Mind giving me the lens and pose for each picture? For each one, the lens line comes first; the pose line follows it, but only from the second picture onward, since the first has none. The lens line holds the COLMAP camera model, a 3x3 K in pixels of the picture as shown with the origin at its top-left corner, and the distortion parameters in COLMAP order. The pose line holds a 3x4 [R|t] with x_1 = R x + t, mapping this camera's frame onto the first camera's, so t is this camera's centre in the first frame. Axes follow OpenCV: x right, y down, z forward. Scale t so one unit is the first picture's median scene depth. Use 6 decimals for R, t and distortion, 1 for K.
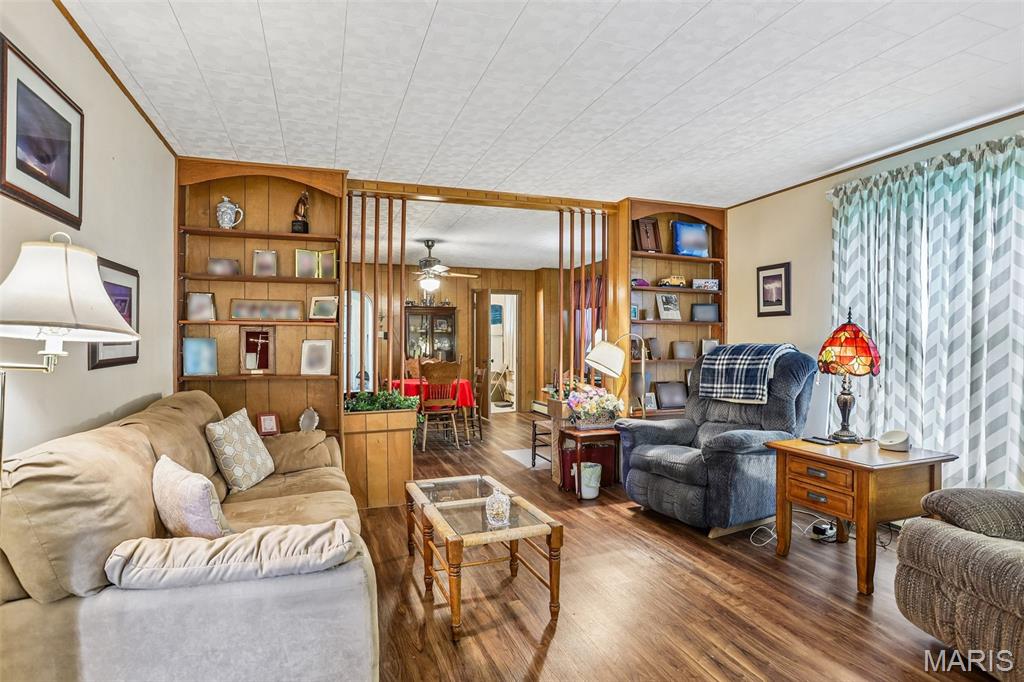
lens RADIAL K [[565.9, 0, 512.0], [0, 565.9, 341.0], [0, 0, 1]] dist [-0.001592, 0.000101]
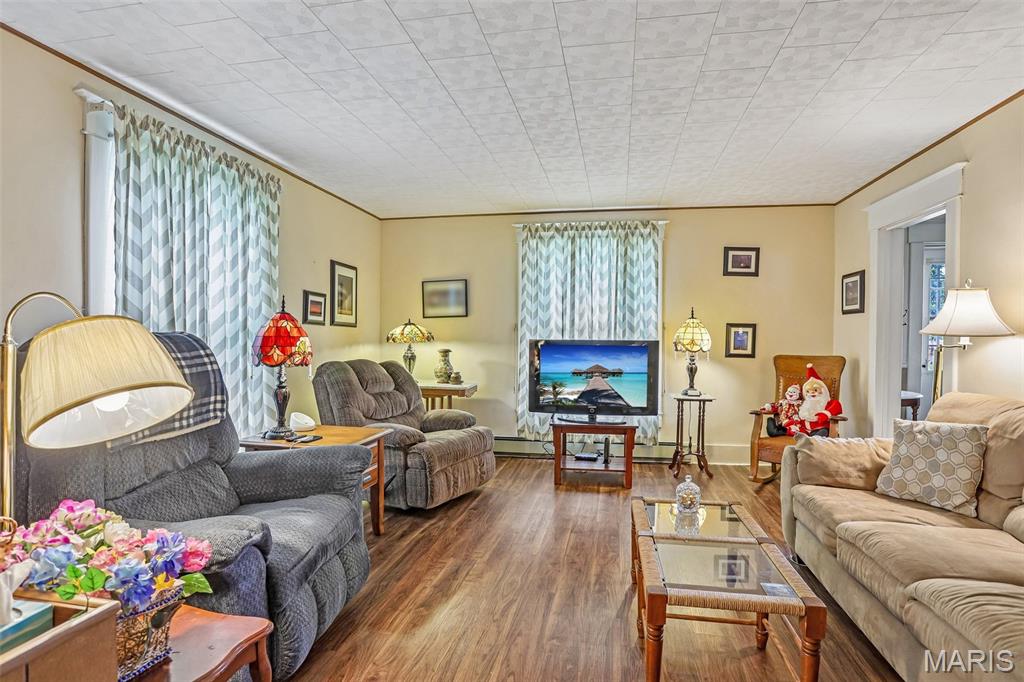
lens RADIAL K [[562.6, 0, 507.9], [0, 562.6, 351.6], [0, 0, 1]] dist [-0.003661, -0.000600]
pose [[-0.863543, -0.005069, 0.504249, -0.201349], [0.002774, 0.999887, 0.014801, 0.021490], [-0.504267, 0.014180, -0.863431, 1.601963]]
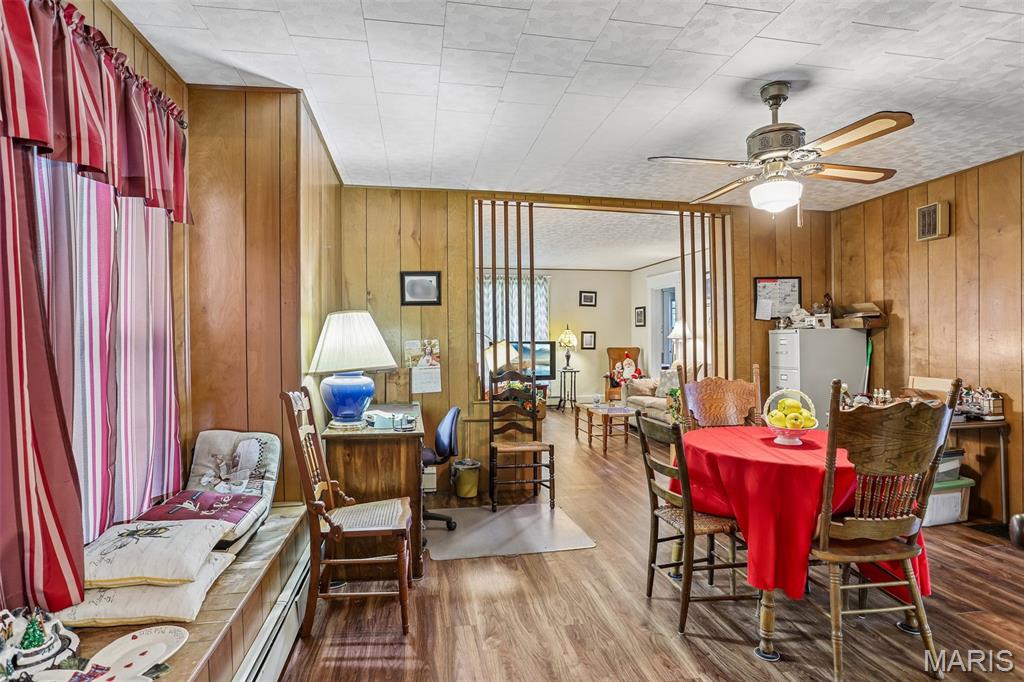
lens RADIAL K [[565.9, 0, 512.0], [0, 565.9, 341.0], [0, 0, 1]] dist [-0.001592, 0.000101]
pose [[-0.985179, 0.016493, 0.170735, -0.138437], [0.017542, 0.999835, 0.004637, 0.008608], [-0.170630, 0.007563, -0.985306, 2.301919]]
